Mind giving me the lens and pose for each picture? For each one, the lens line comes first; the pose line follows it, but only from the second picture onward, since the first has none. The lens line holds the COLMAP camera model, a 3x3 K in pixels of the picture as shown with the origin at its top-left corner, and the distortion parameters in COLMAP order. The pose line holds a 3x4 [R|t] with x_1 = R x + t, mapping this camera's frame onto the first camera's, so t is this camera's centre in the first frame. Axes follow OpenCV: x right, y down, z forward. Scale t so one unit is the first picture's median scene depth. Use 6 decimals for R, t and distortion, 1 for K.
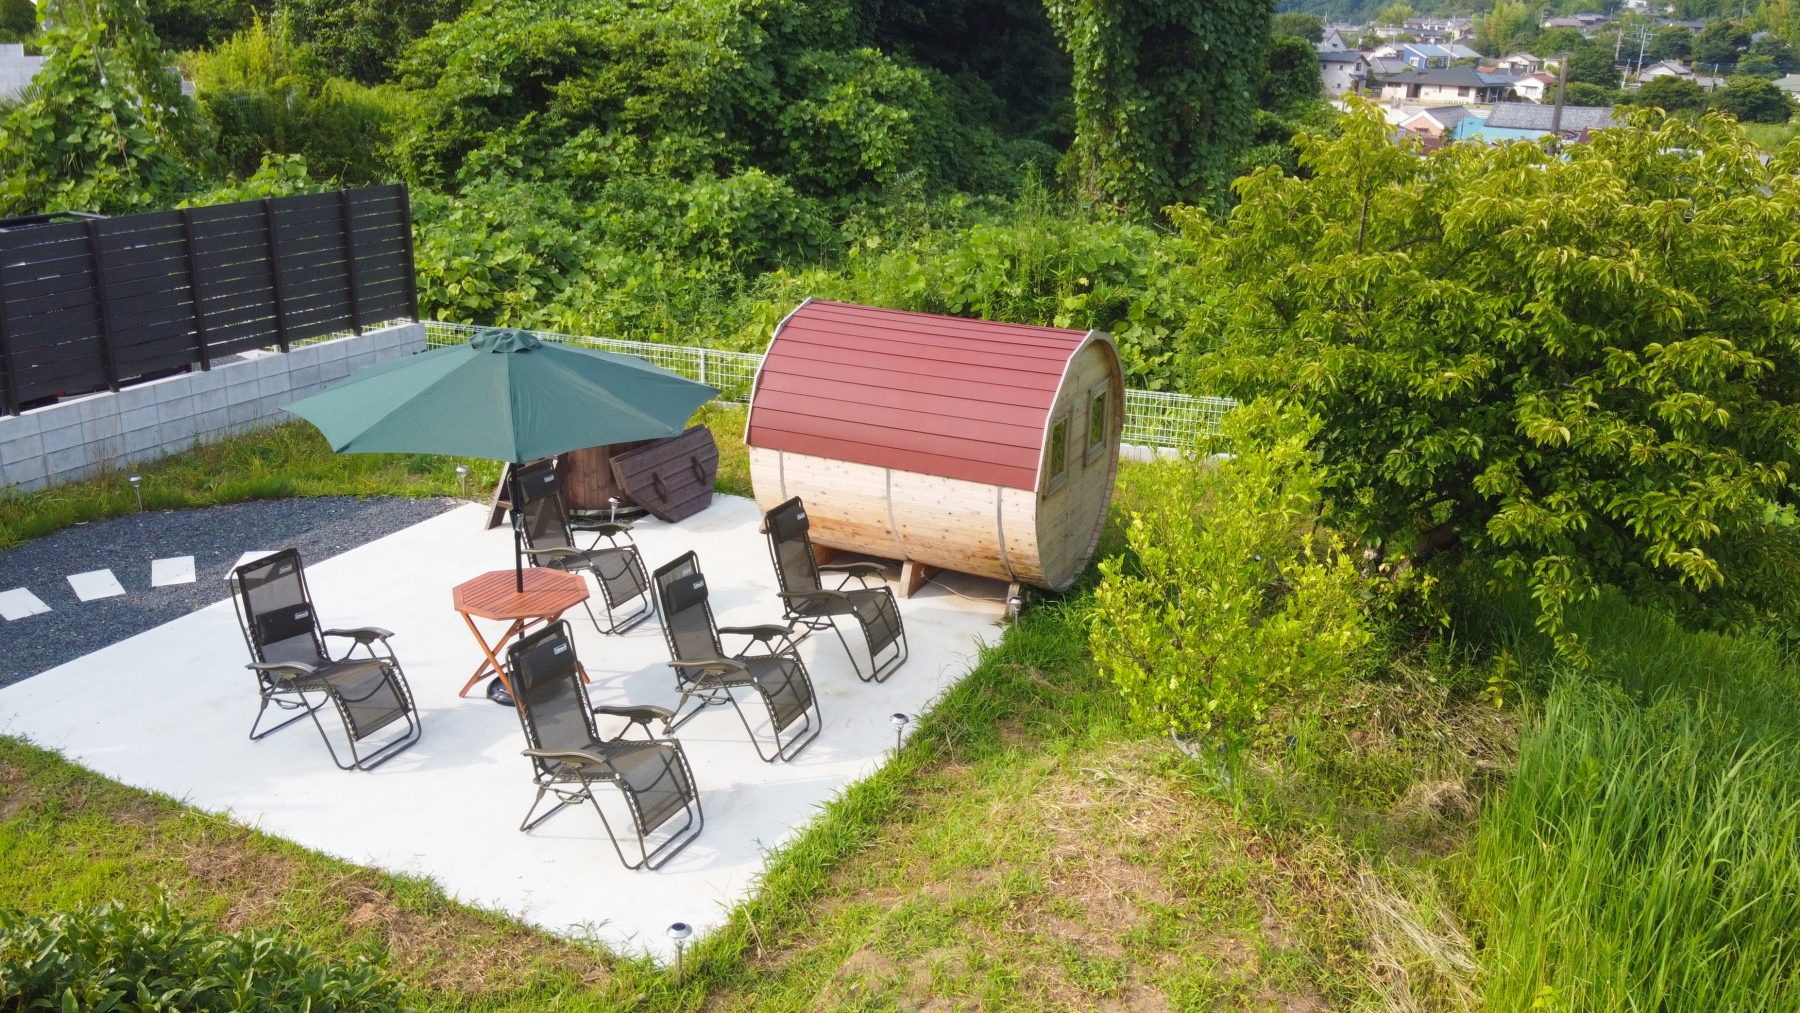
lens RADIAL K [[1447.6, 0, 900.0], [0, 1447.6, 506.5], [0, 0, 1]] dist [0.126706, -0.257502]
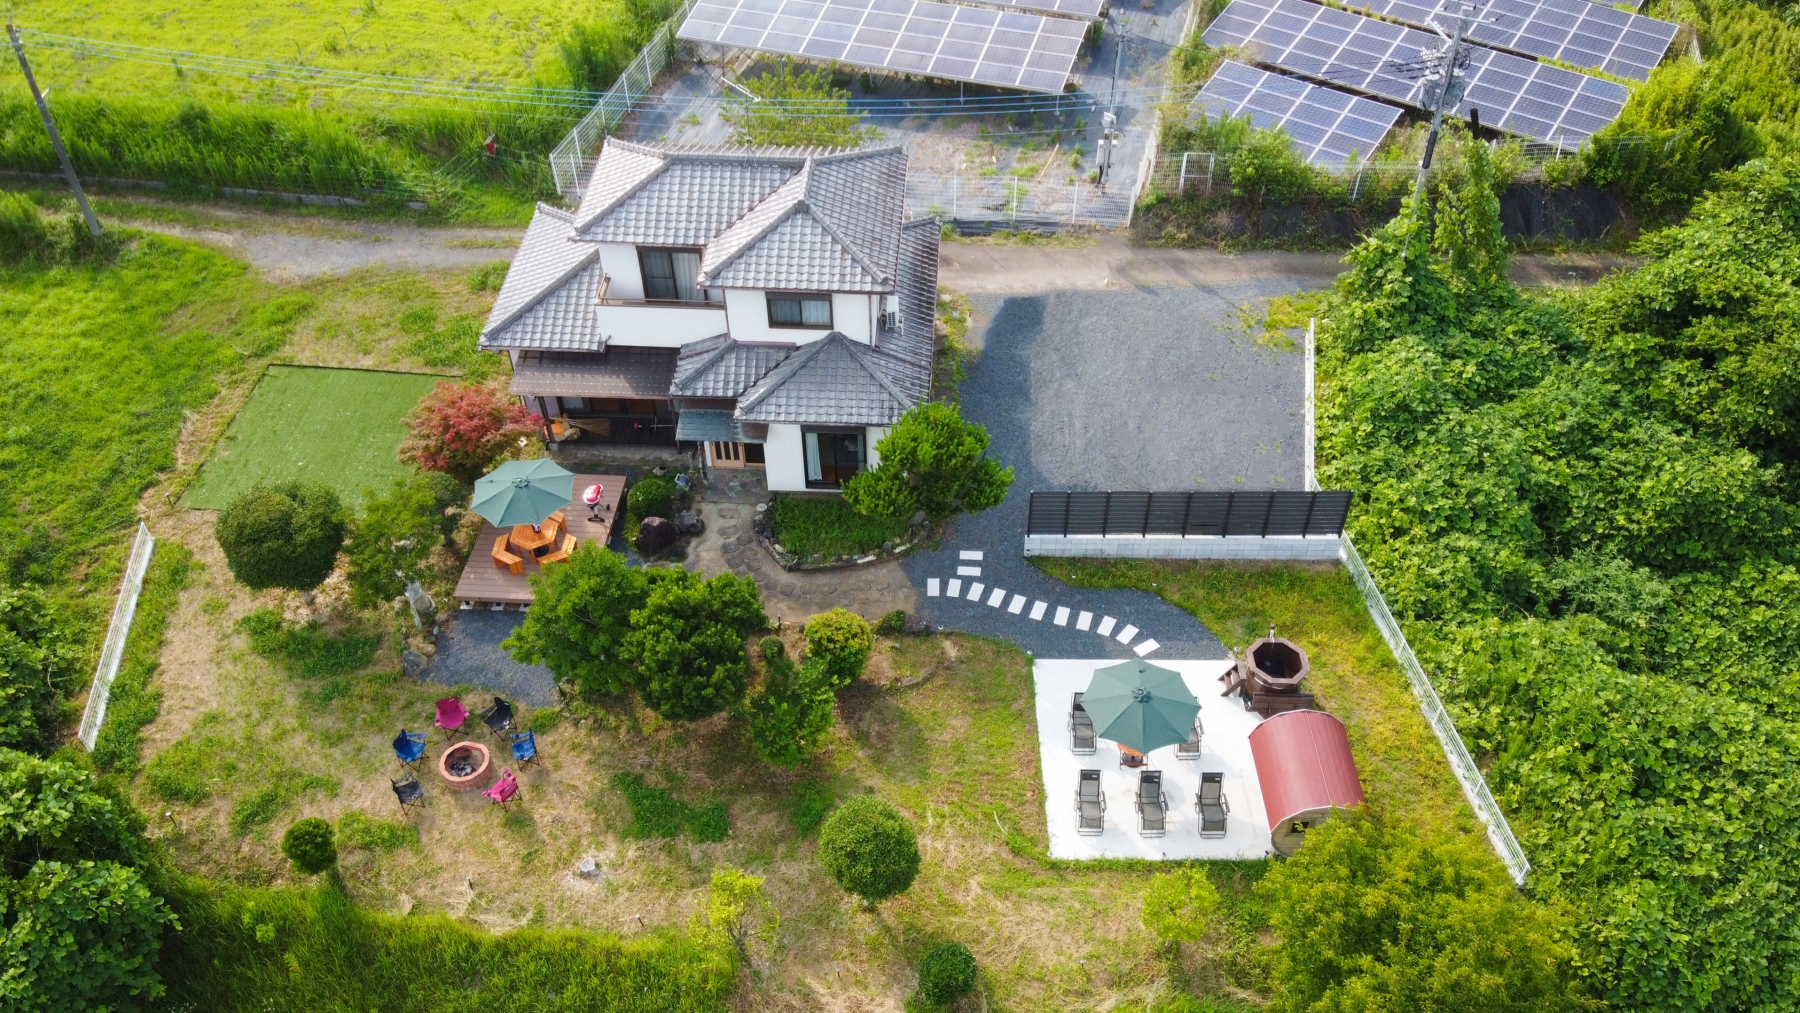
lens RADIAL K [[1390.2, 0, 883.4], [0, 1390.2, 484.8], [0, 0, 1]] dist [0.113966, -0.227890]
pose [[0.424064, 0.586366, -0.690177, 1.522777], [-0.266878, 0.809164, 0.523479, -2.158055], [0.865416, -0.037795, 0.499626, -1.224019]]
